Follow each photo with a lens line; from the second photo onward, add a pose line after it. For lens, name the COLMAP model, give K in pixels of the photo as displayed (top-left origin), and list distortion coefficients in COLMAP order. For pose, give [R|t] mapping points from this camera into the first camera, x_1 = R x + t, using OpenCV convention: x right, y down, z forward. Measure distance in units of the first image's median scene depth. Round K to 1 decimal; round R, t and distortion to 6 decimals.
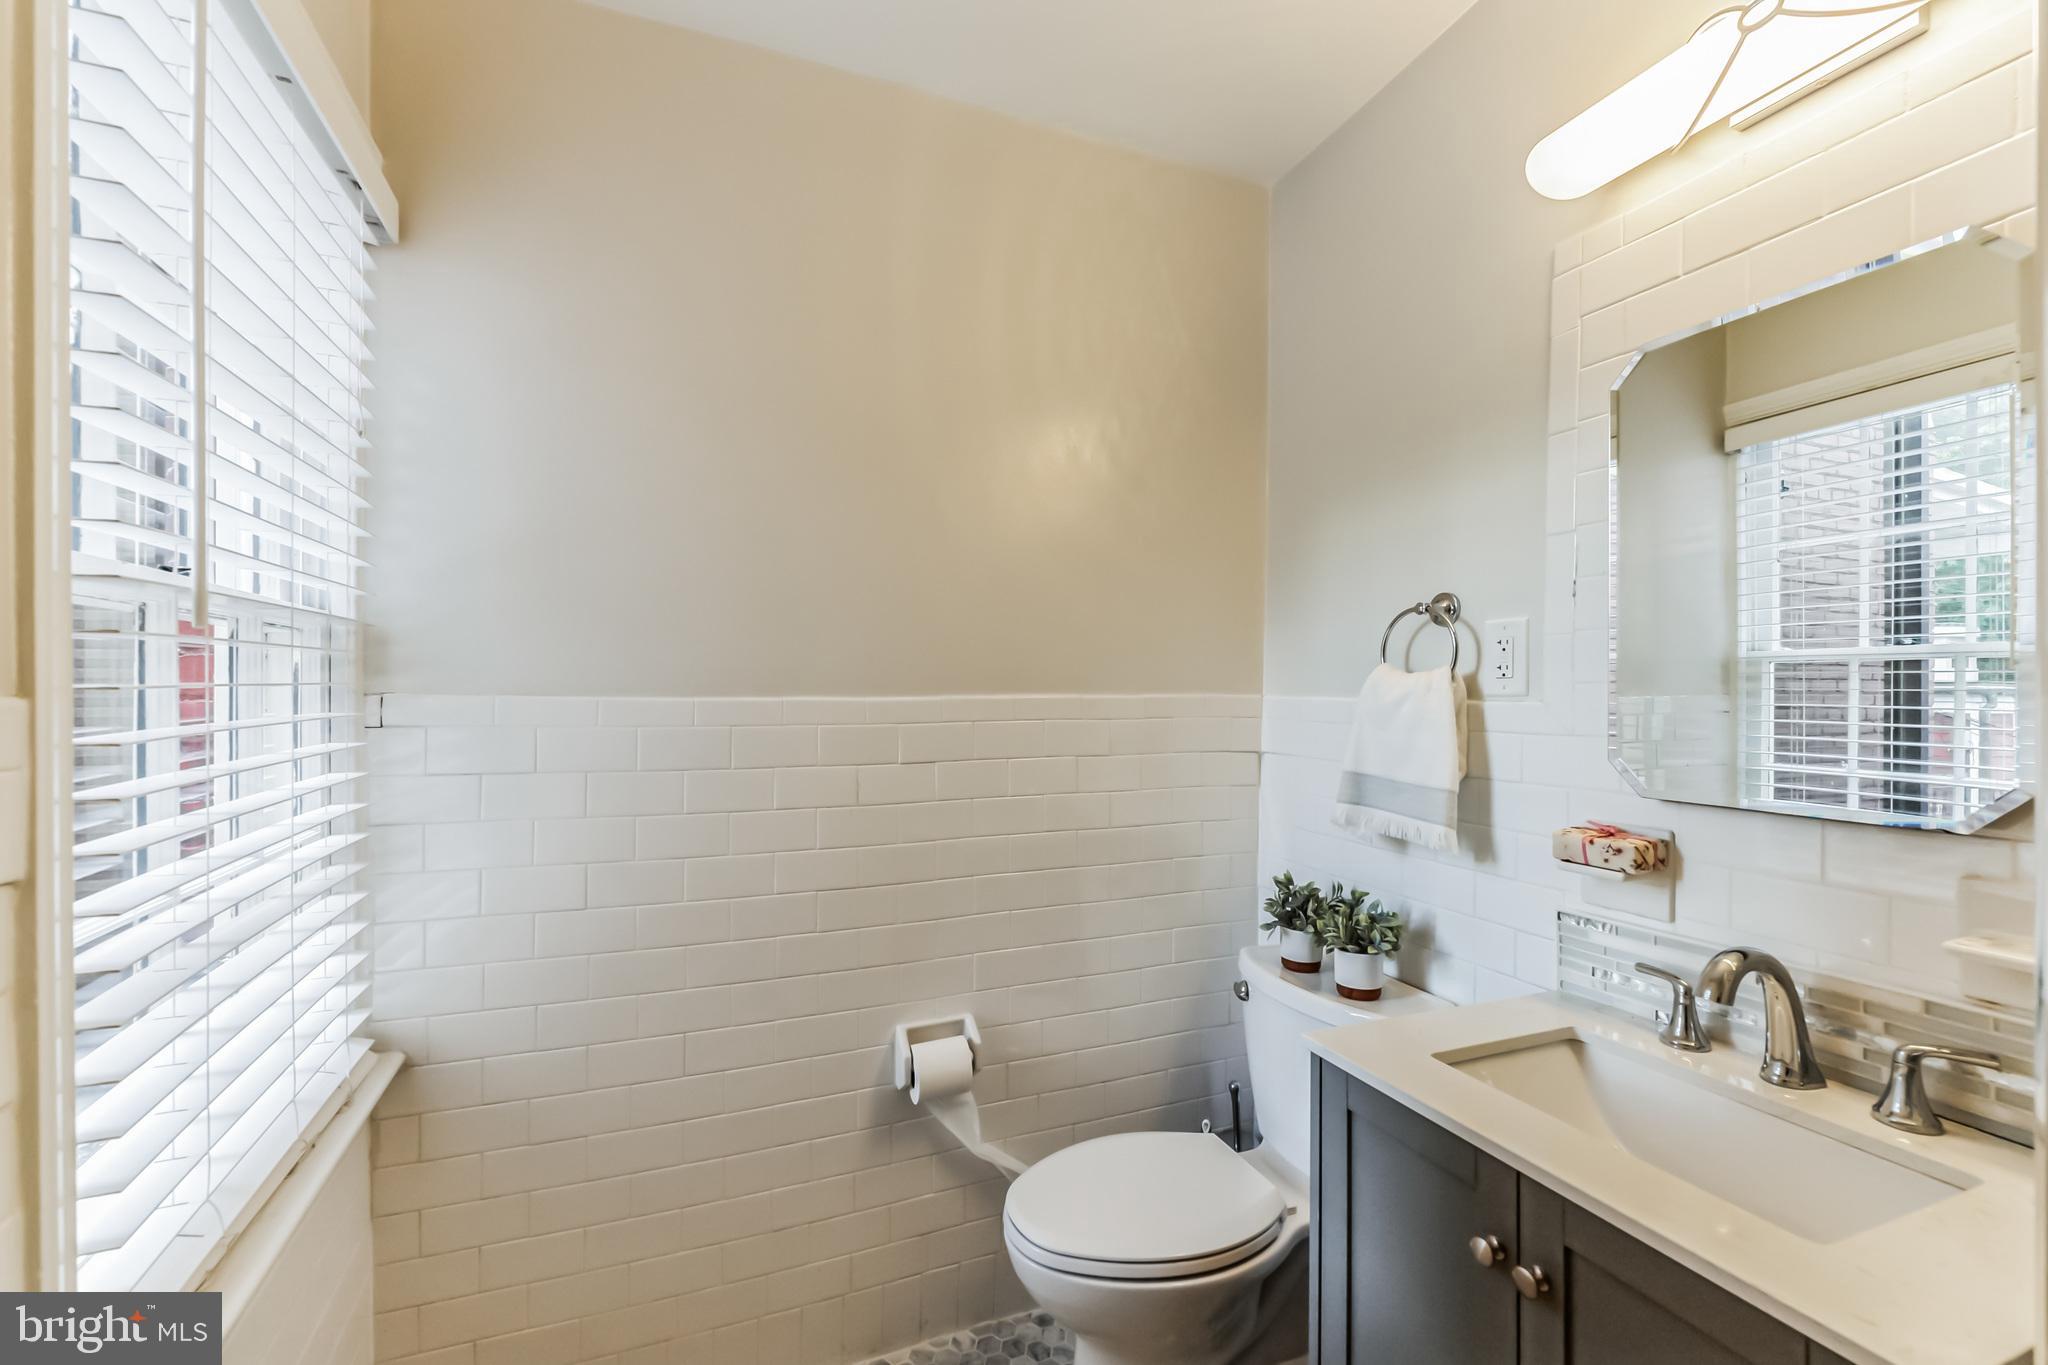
lens RADIAL K [[849.0, 0, 1022.8], [0, 849.0, 693.7], [0, 0, 1]] dist [0.000804, 0.000207]
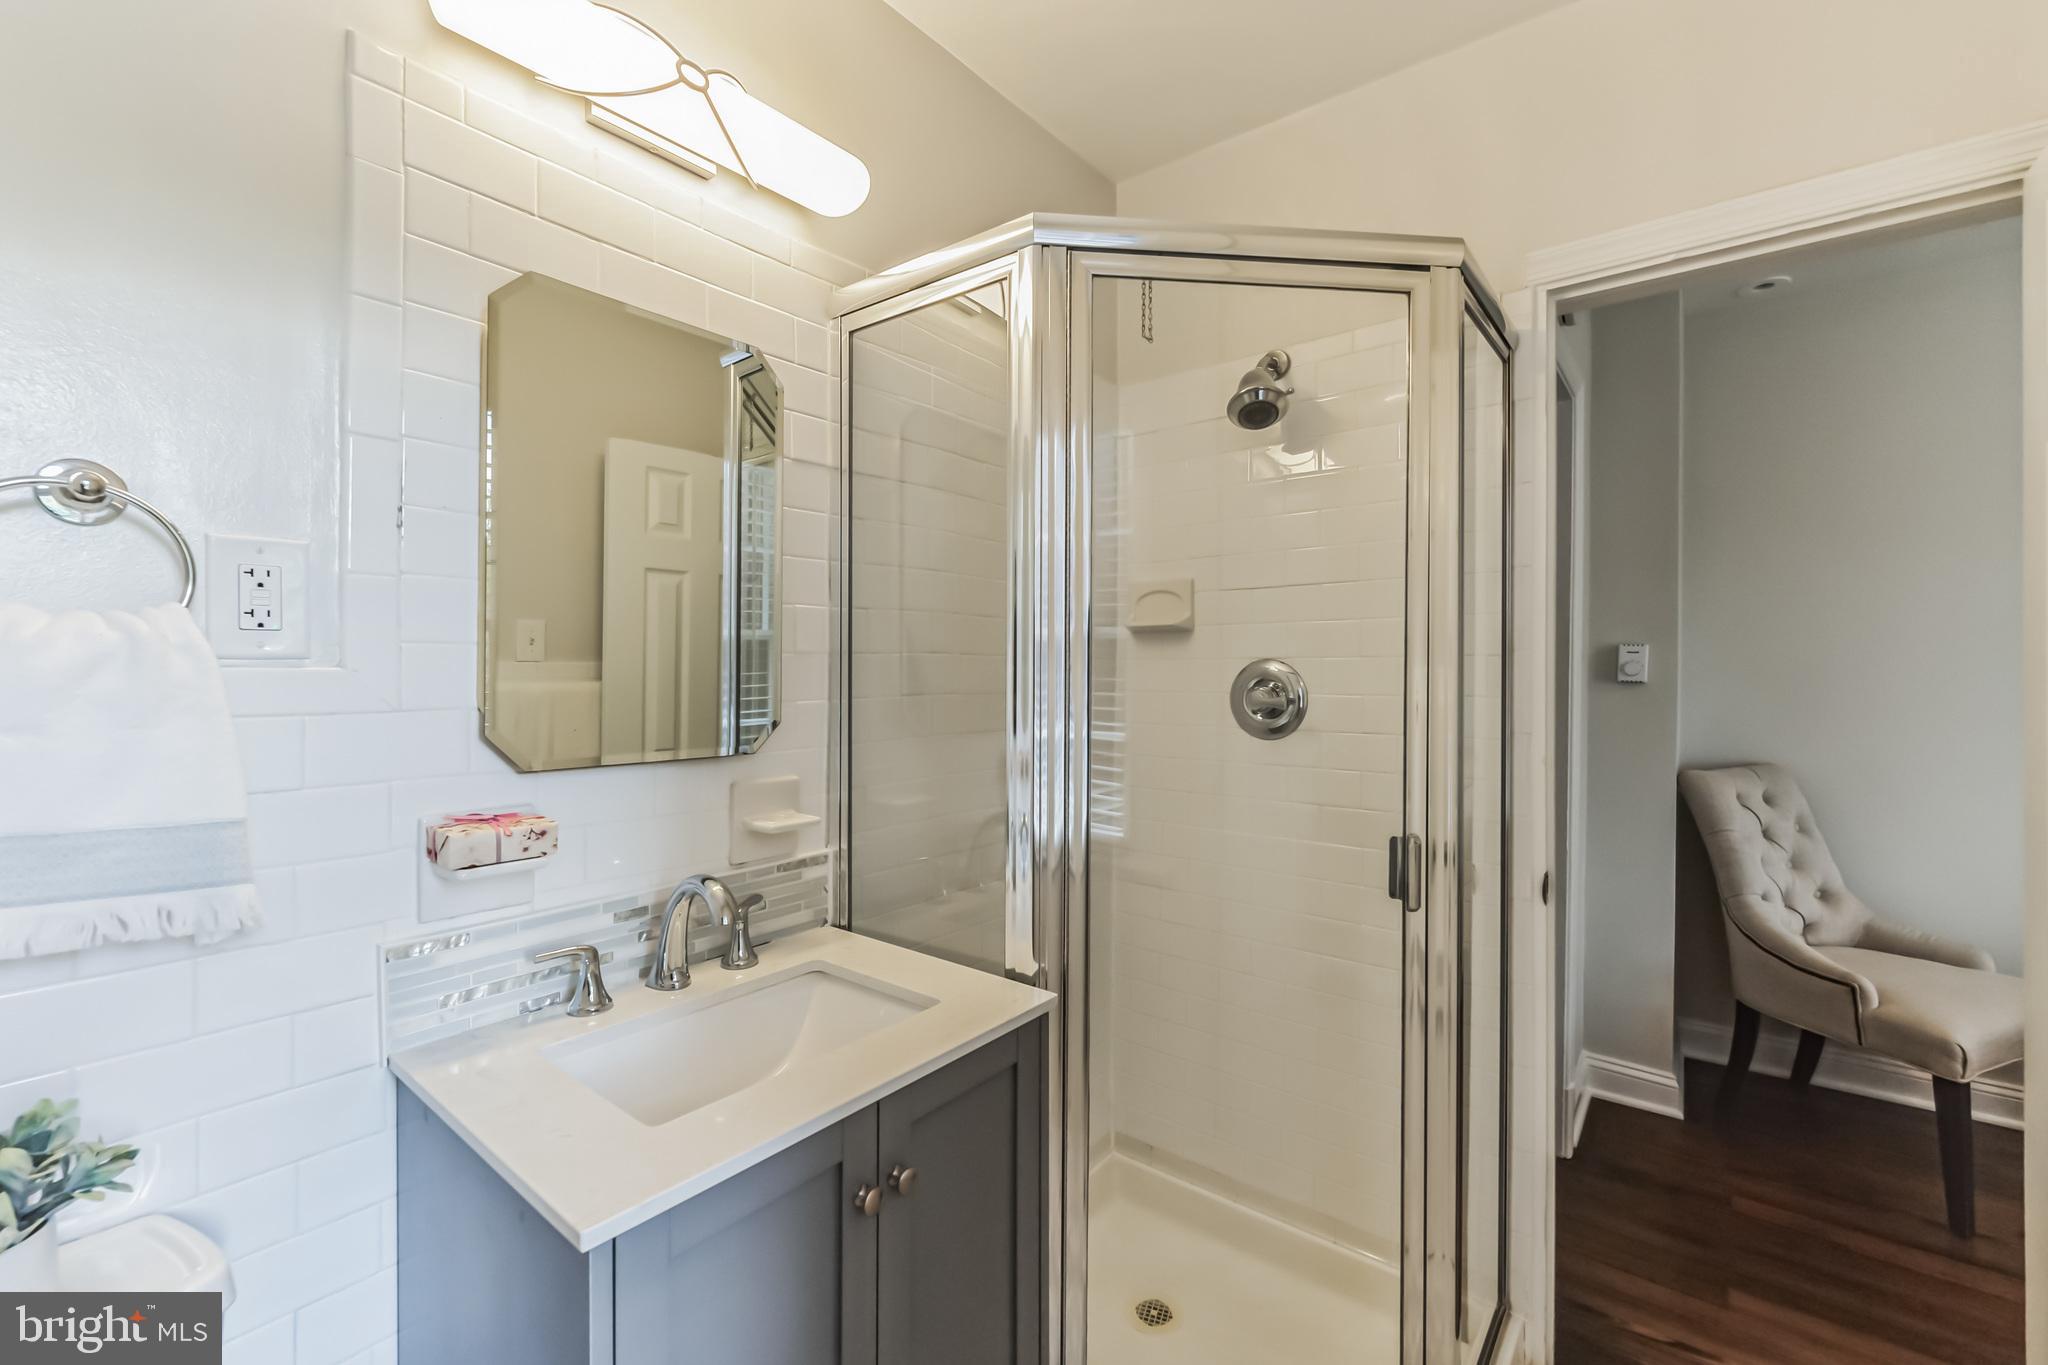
lens RADIAL K [[849.0, 0, 1025.8], [0, 849.0, 667.7], [0, 0, 1]] dist [0.000804, 0.000207]
pose [[-0.490779, -0.005045, 0.871270, -0.317769], [-0.005118, 0.999983, 0.002908, 0.006069], [-0.871269, -0.003032, -0.490796, 0.981438]]
